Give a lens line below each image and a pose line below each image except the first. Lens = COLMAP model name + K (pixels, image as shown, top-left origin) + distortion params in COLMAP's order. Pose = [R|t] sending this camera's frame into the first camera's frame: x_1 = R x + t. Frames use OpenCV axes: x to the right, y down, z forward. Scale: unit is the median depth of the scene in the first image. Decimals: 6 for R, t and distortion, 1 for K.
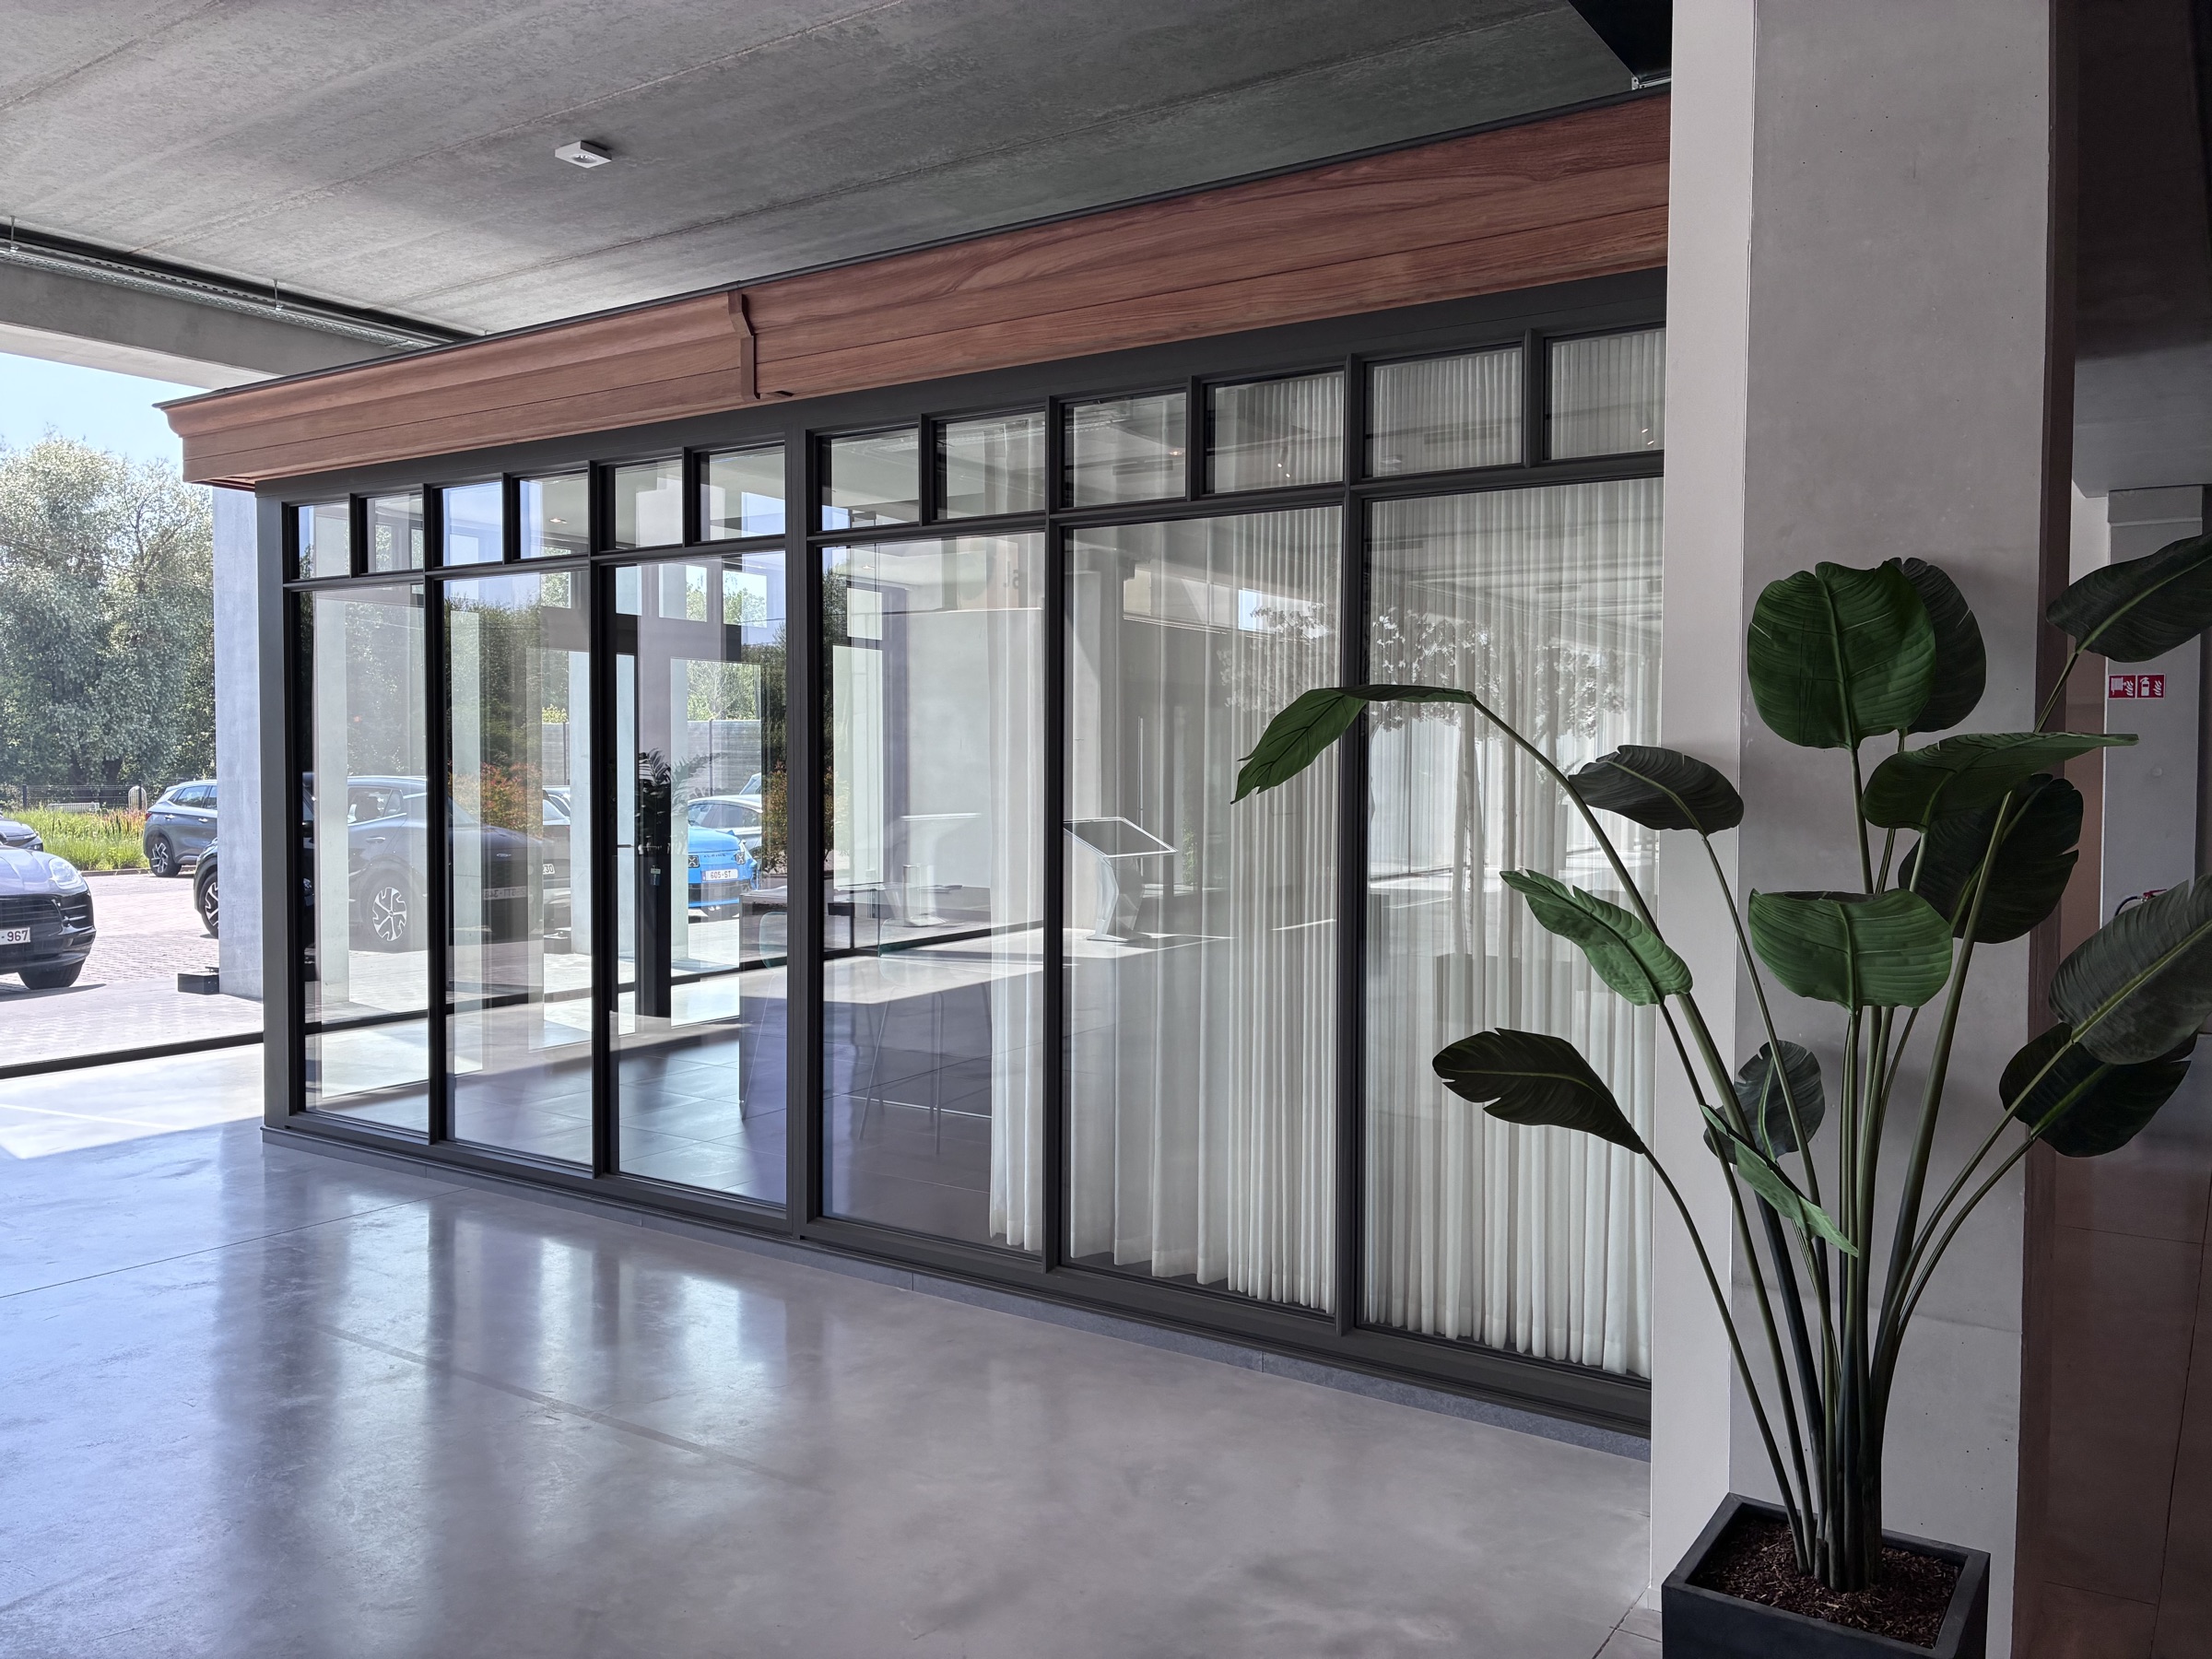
lens RADIAL K [[1681.2, 0, 1108.2], [0, 1681.2, 819.3], [0, 0, 1]] dist [0.031456, -0.006923]
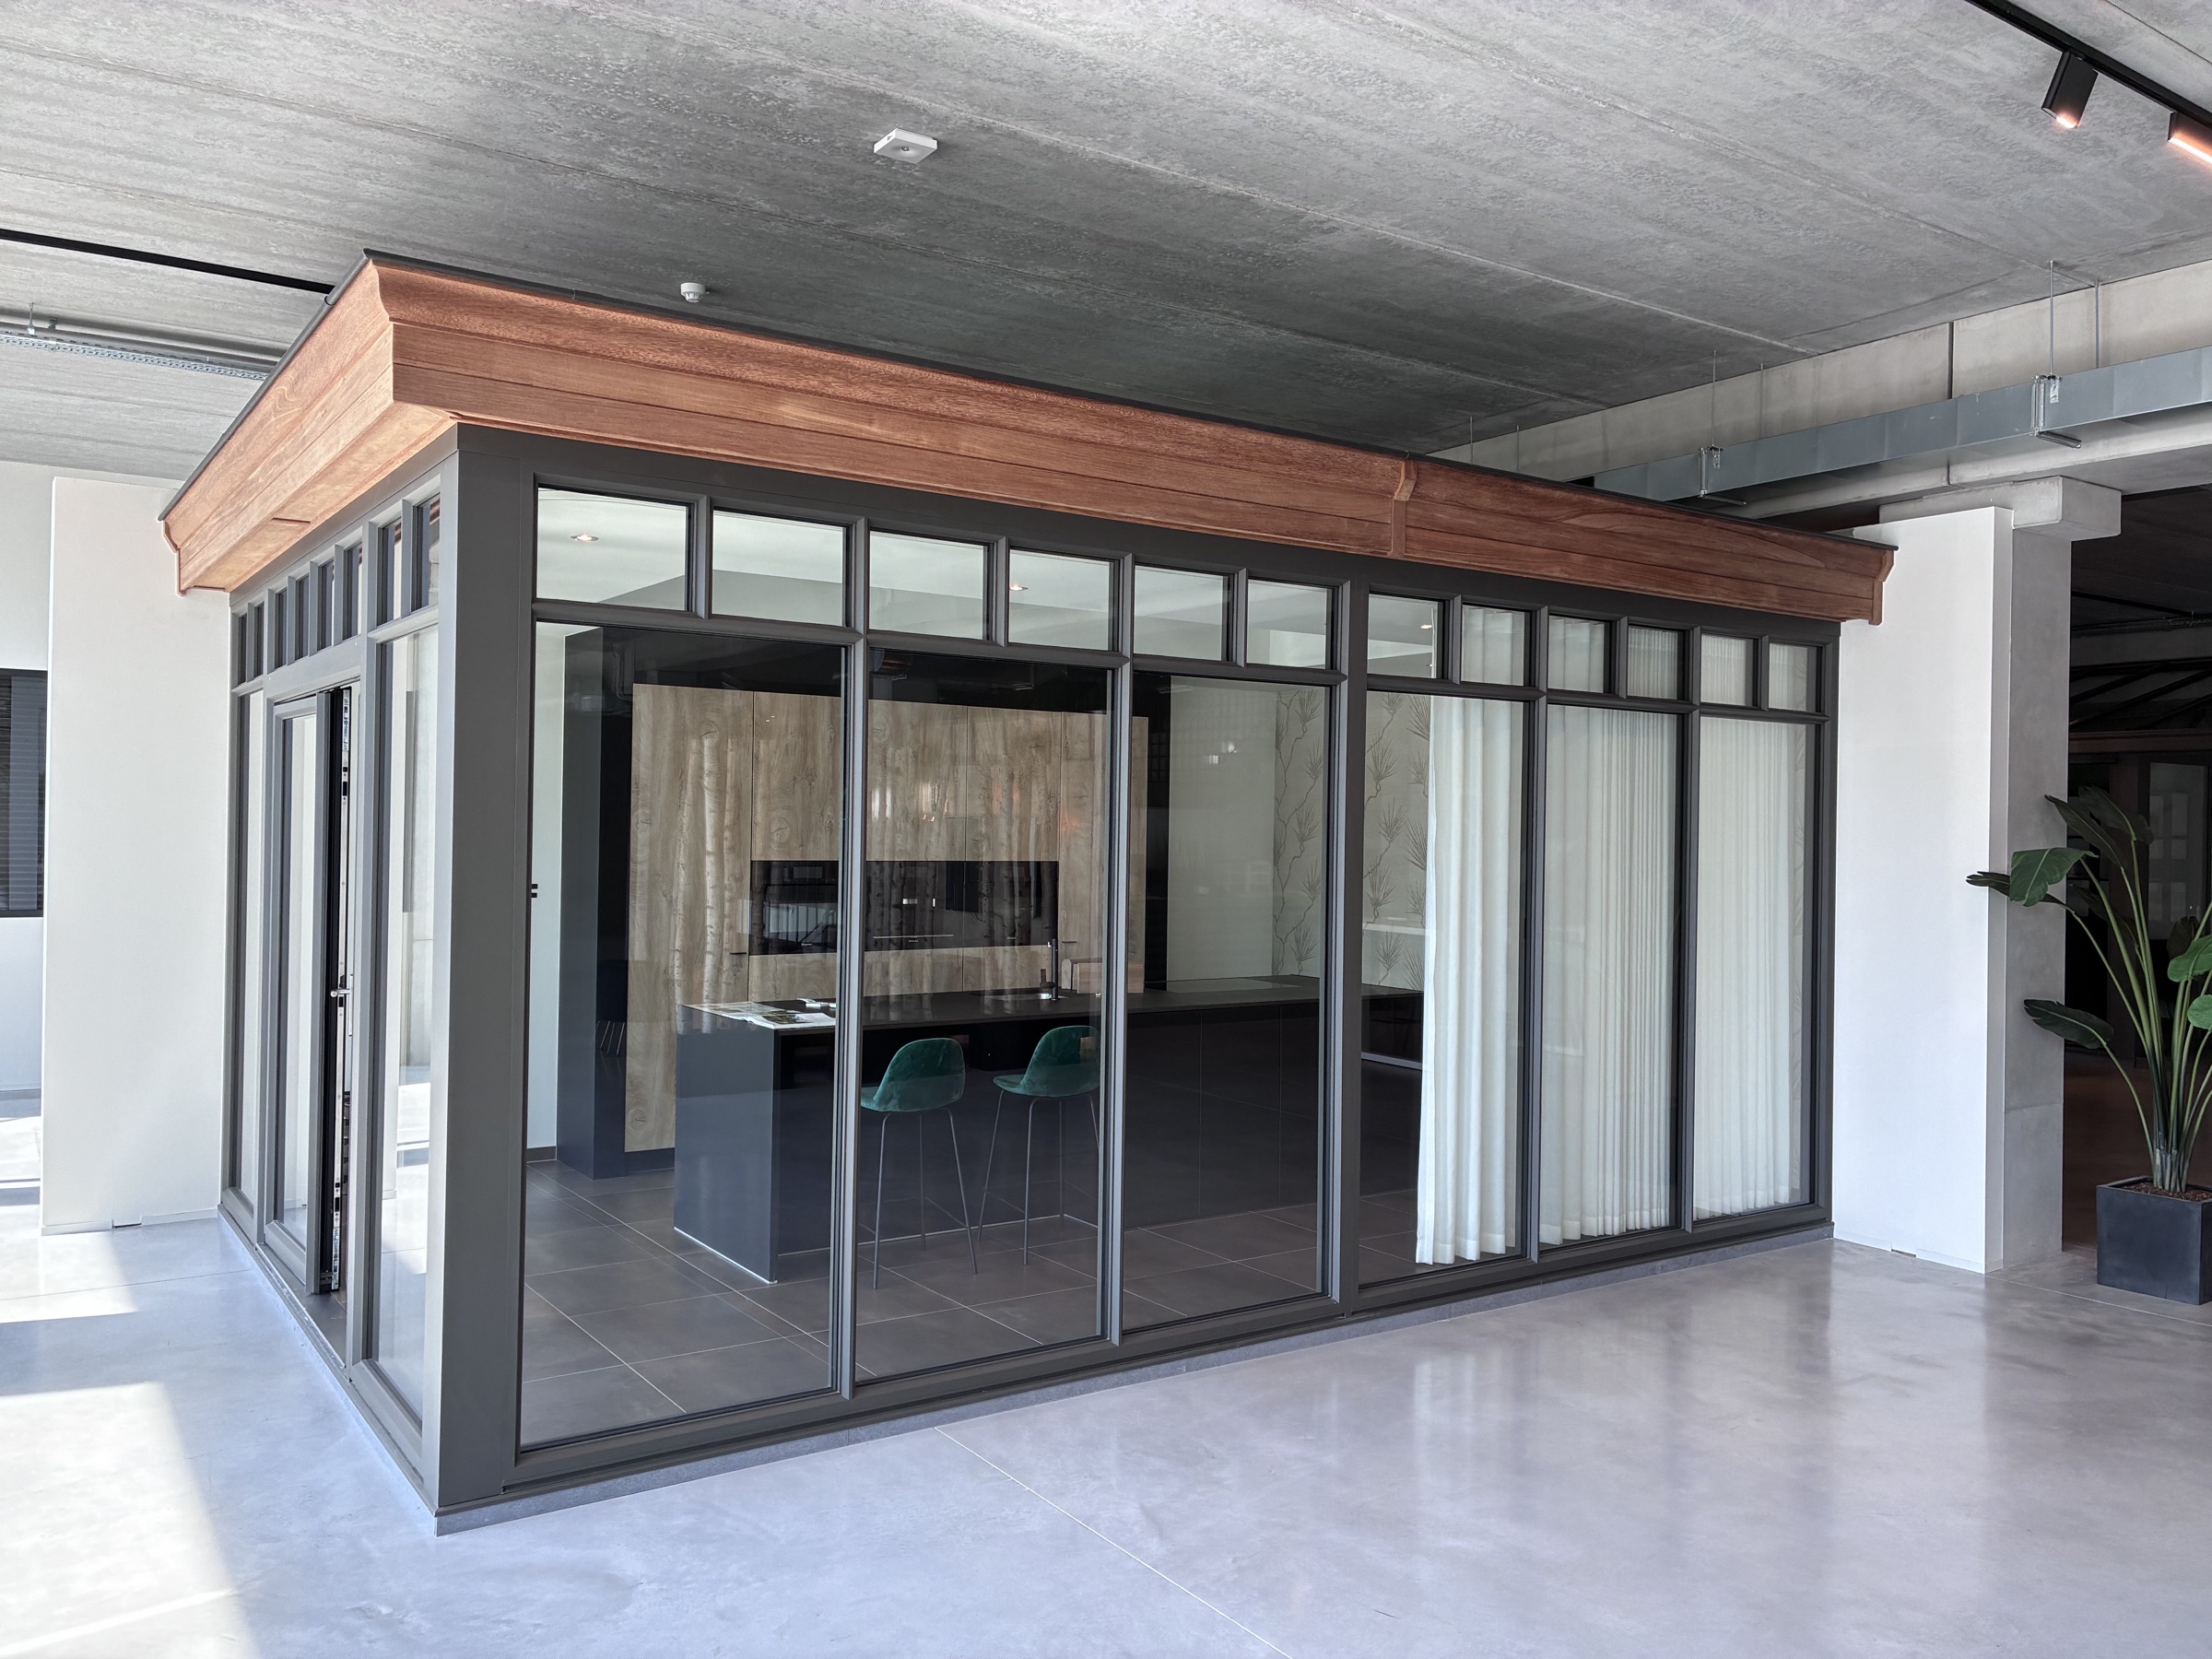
lens RADIAL K [[1681.2, 0, 1108.2], [0, 1681.2, 819.3], [0, 0, 1]] dist [0.031456, -0.006923]
pose [[0.381195, 0.000847, 0.924494, -1.344035], [0.014813, 0.999866, -0.007024, -0.072754], [-0.924376, 0.016372, 0.381132, 0.772419]]
